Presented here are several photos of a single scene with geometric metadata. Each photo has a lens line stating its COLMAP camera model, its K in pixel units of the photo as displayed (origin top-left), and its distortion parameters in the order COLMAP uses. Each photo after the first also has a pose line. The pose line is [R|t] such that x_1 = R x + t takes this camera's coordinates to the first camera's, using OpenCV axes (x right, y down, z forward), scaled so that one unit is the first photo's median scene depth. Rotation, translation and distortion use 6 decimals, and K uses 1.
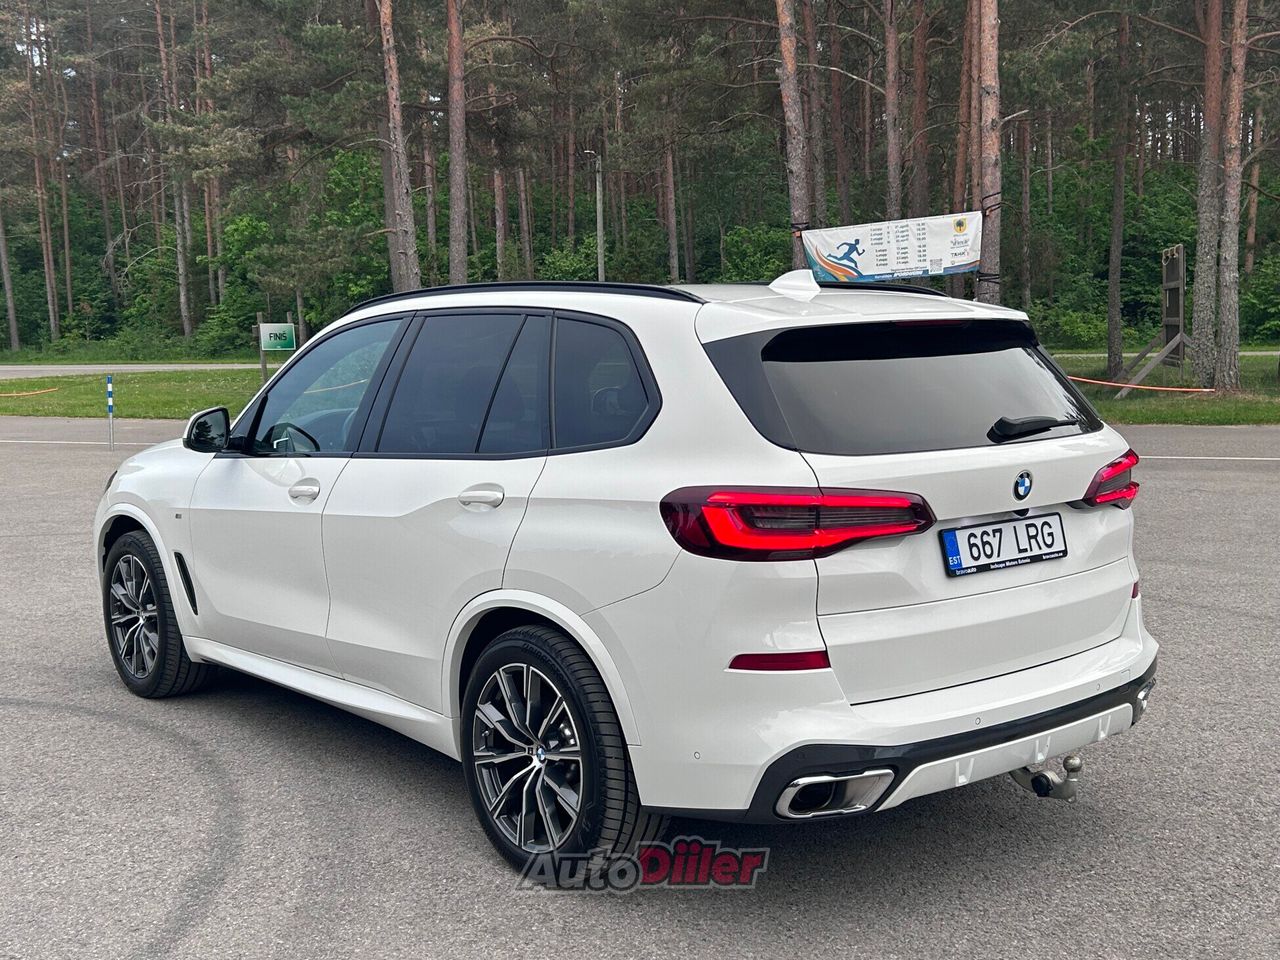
lens RADIAL K [[1495.6, 0, 637.4], [0, 1495.6, 488.8], [0, 0, 1]] dist [0.047956, 0.000000]
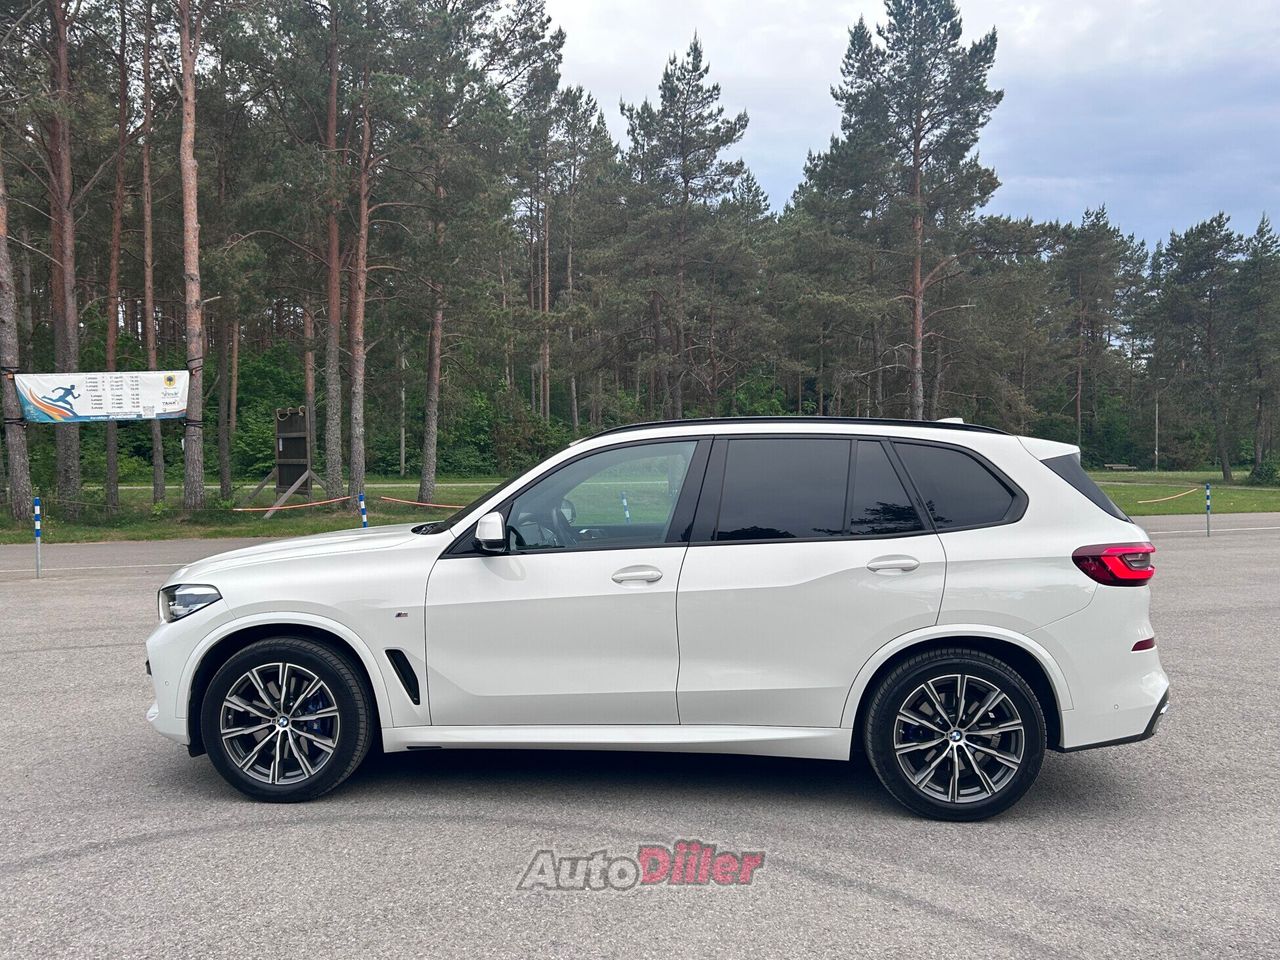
lens RADIAL K [[1141.6, 0, 638.4], [0, 1141.6, 476.3], [0, 0, 1]] dist [0.047726, -0.002880]
pose [[0.697288, 0.010179, 0.716719, -1.050256], [0.061855, 0.995315, -0.074314, -0.012566], [-0.714117, 0.096151, 0.693391, 0.397412]]
